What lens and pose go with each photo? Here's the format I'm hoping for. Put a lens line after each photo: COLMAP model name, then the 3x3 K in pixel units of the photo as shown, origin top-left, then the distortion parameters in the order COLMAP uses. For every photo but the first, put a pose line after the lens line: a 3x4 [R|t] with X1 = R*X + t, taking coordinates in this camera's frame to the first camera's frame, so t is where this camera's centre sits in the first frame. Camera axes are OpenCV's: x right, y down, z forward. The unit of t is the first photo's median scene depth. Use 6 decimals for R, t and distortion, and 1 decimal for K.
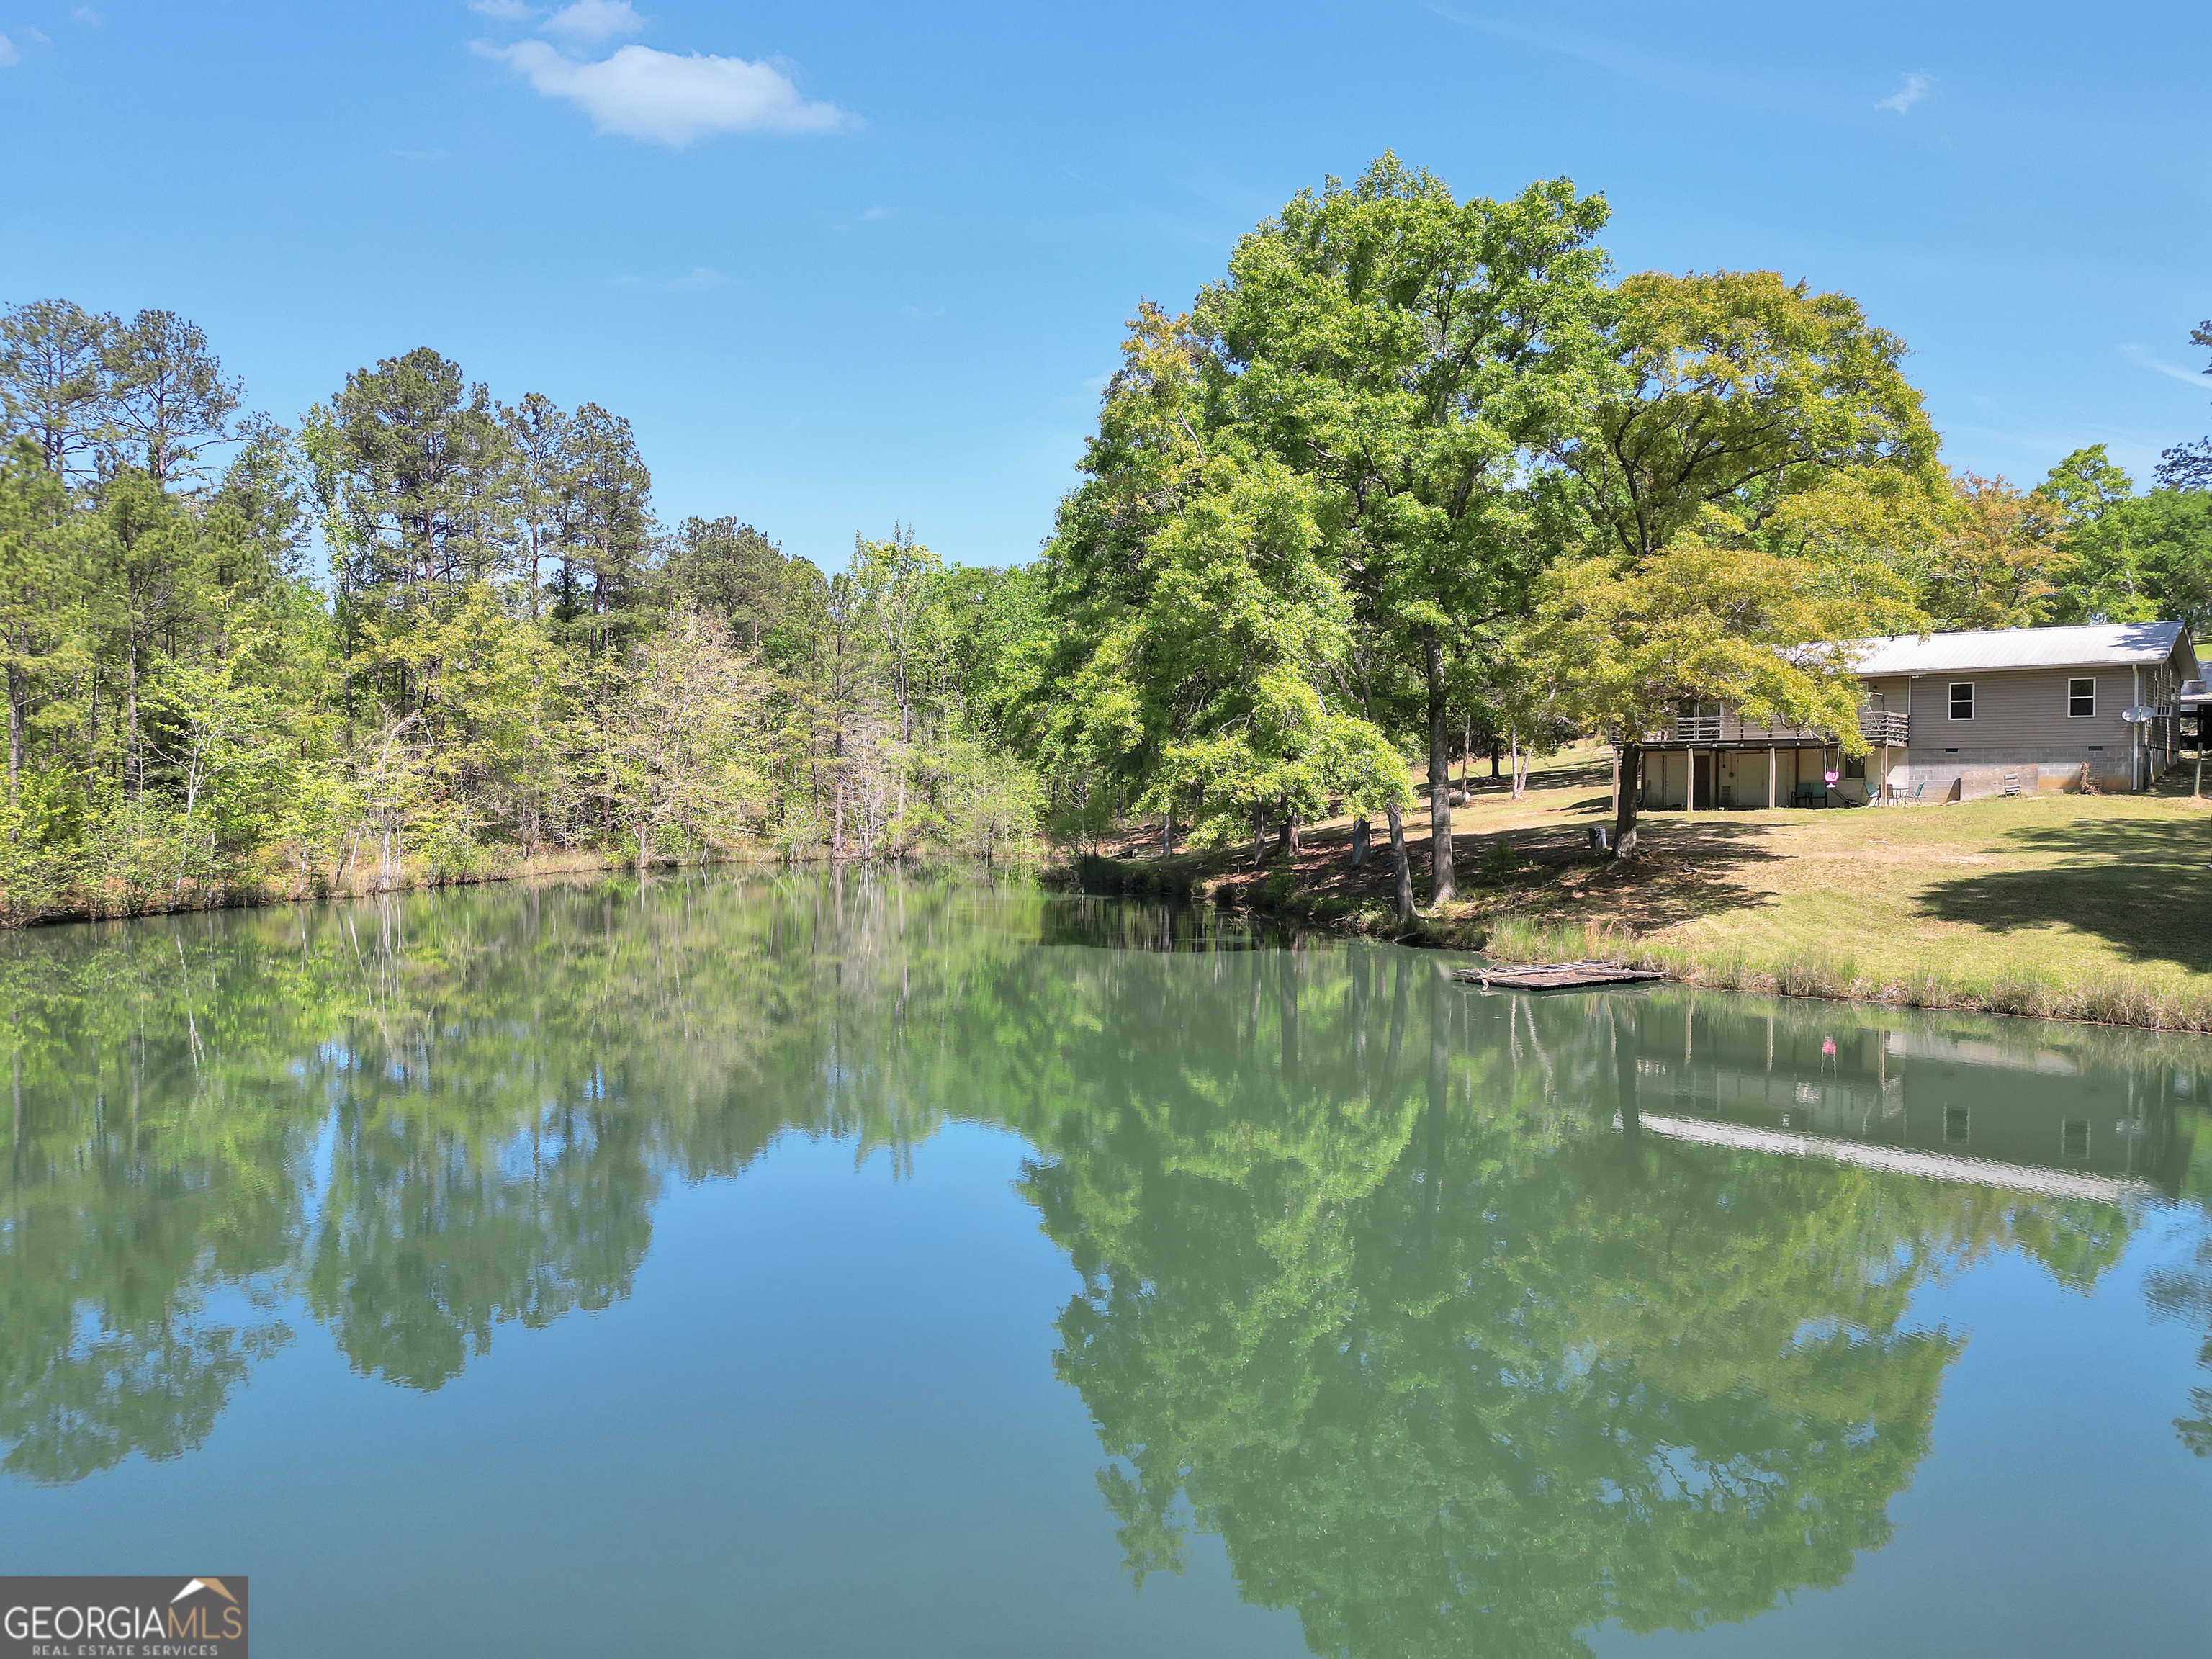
lens RADIAL K [[1538.6, 0, 1100.0], [0, 1538.6, 831.2], [0, 0, 1]] dist [0.073292, -0.065387]
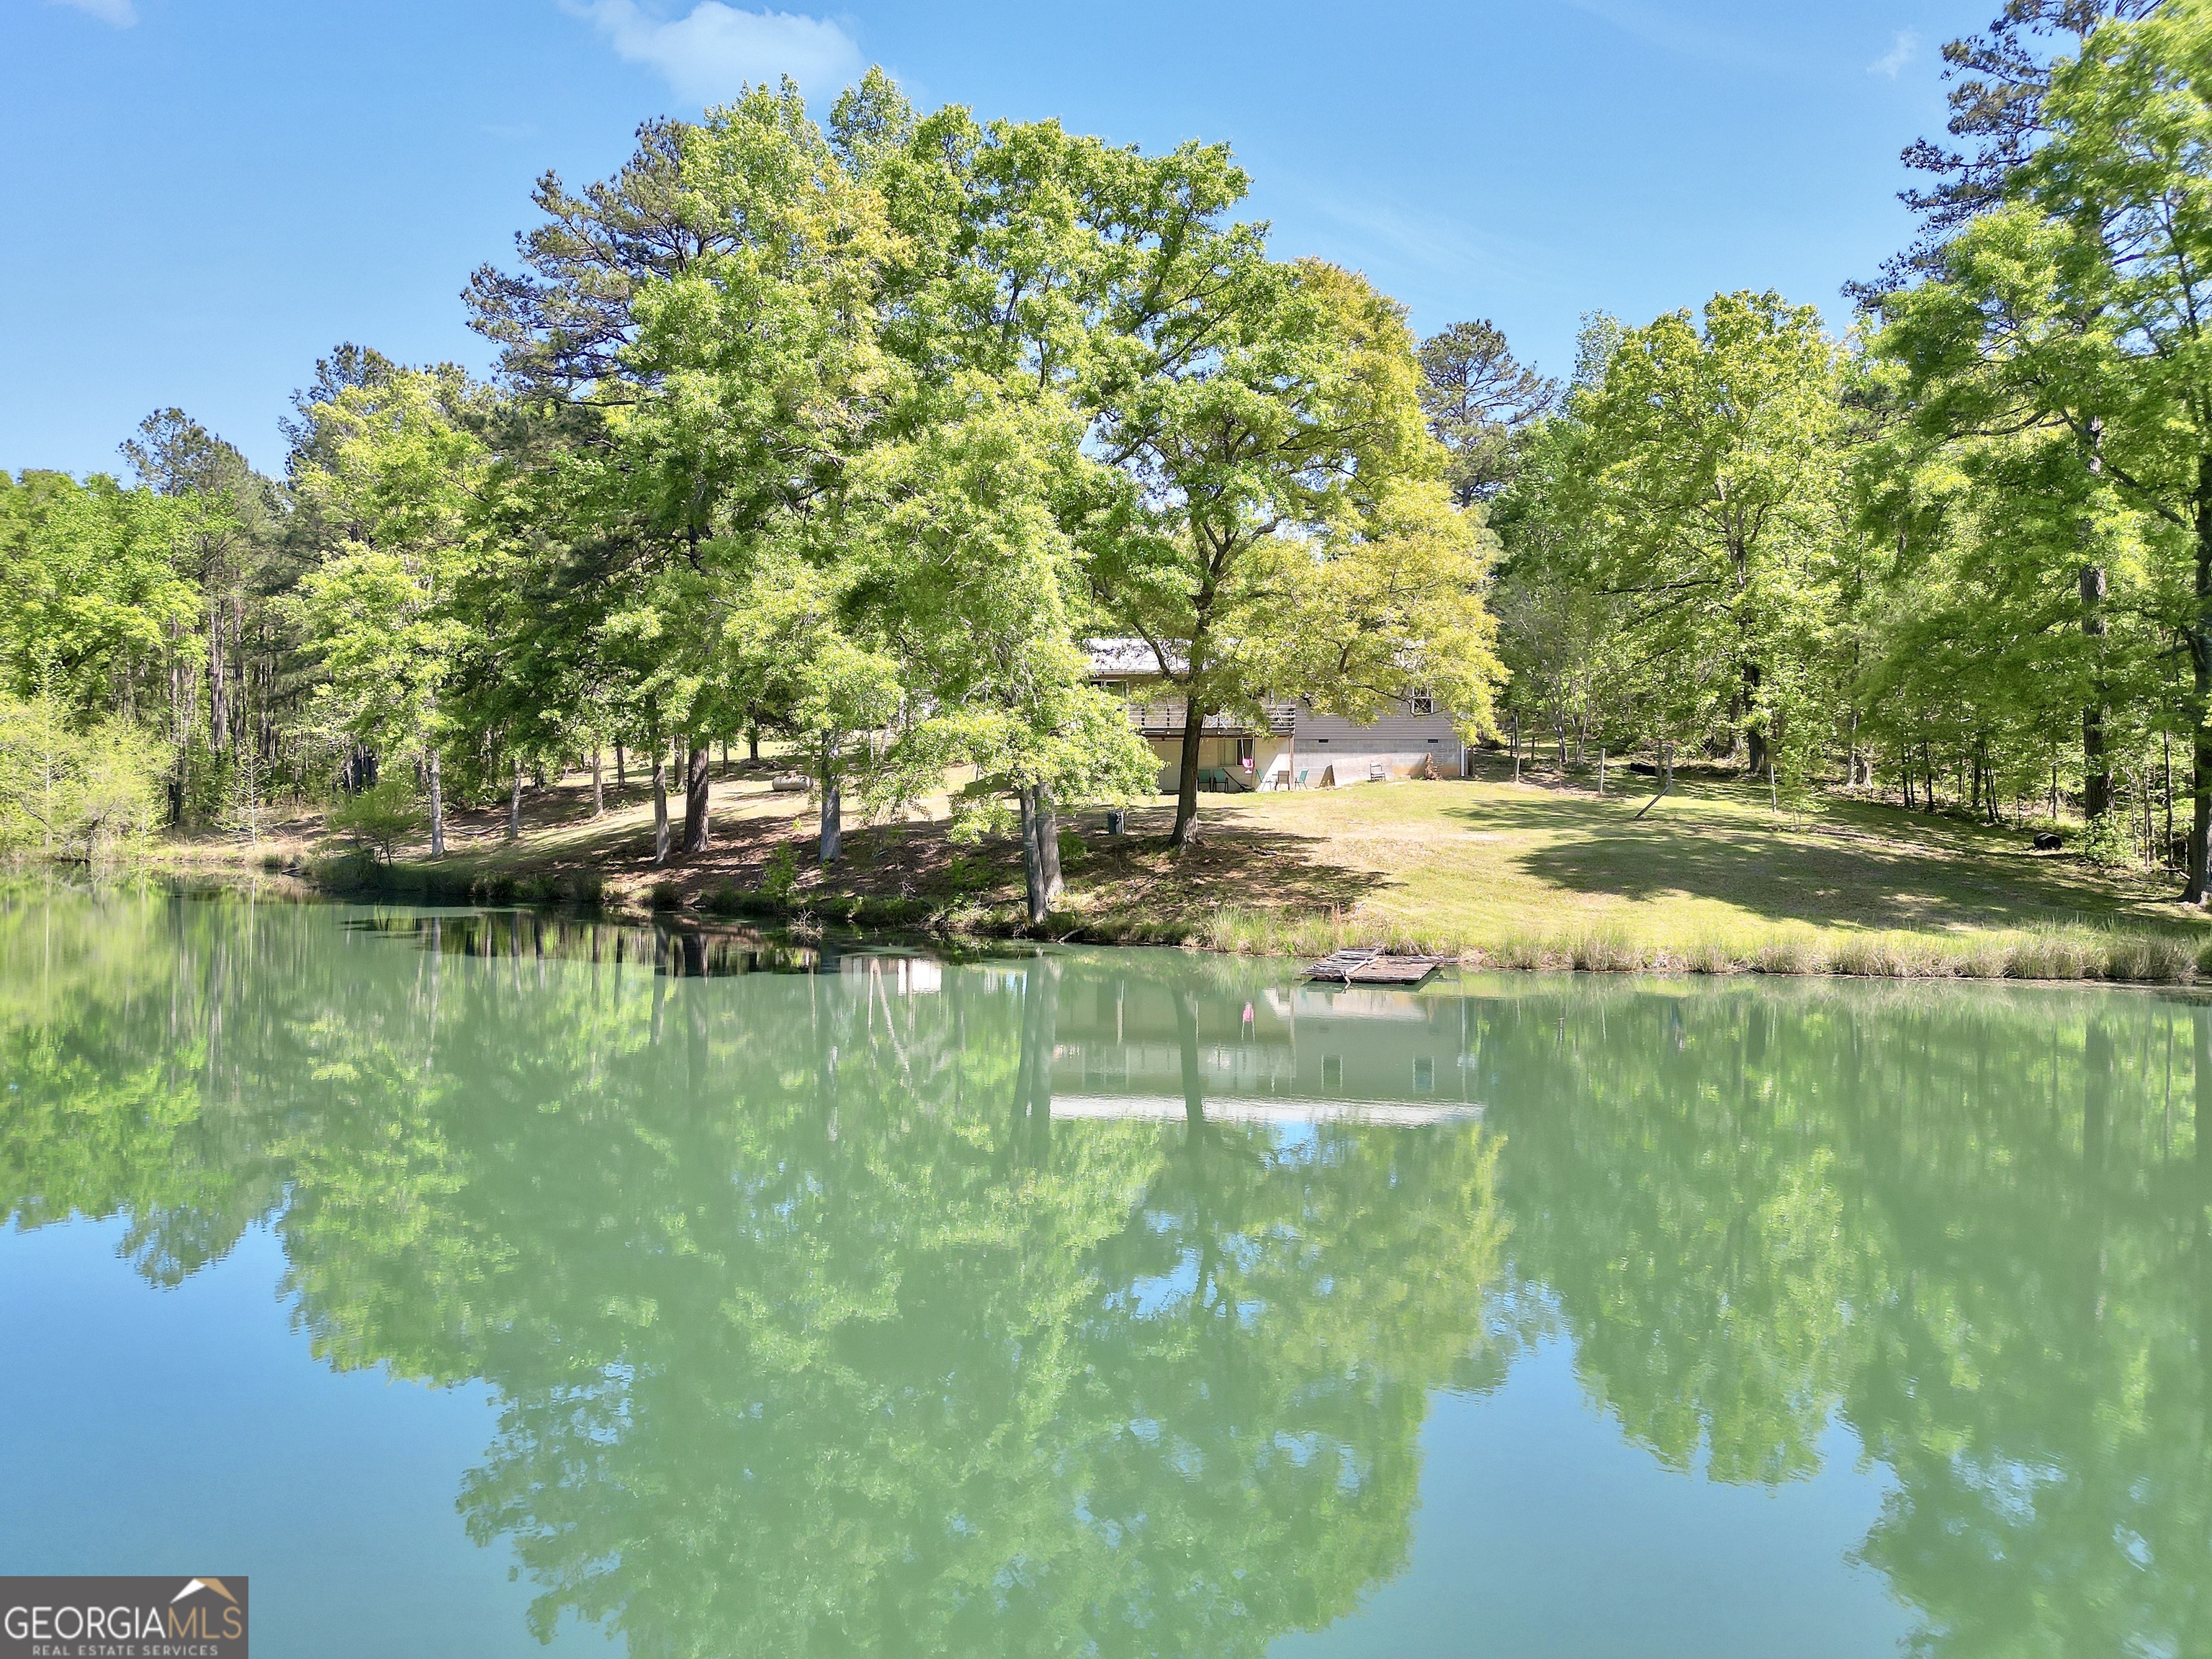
lens RADIAL K [[1538.6, 0, 1100.0], [0, 1538.6, 831.2], [0, 0, 1]] dist [0.073292, -0.065387]
pose [[0.813729, -0.022569, 0.580807, -0.257133], [0.019404, 0.999744, 0.011662, -0.003193], [-0.580921, 0.001780, 0.813958, 0.222372]]
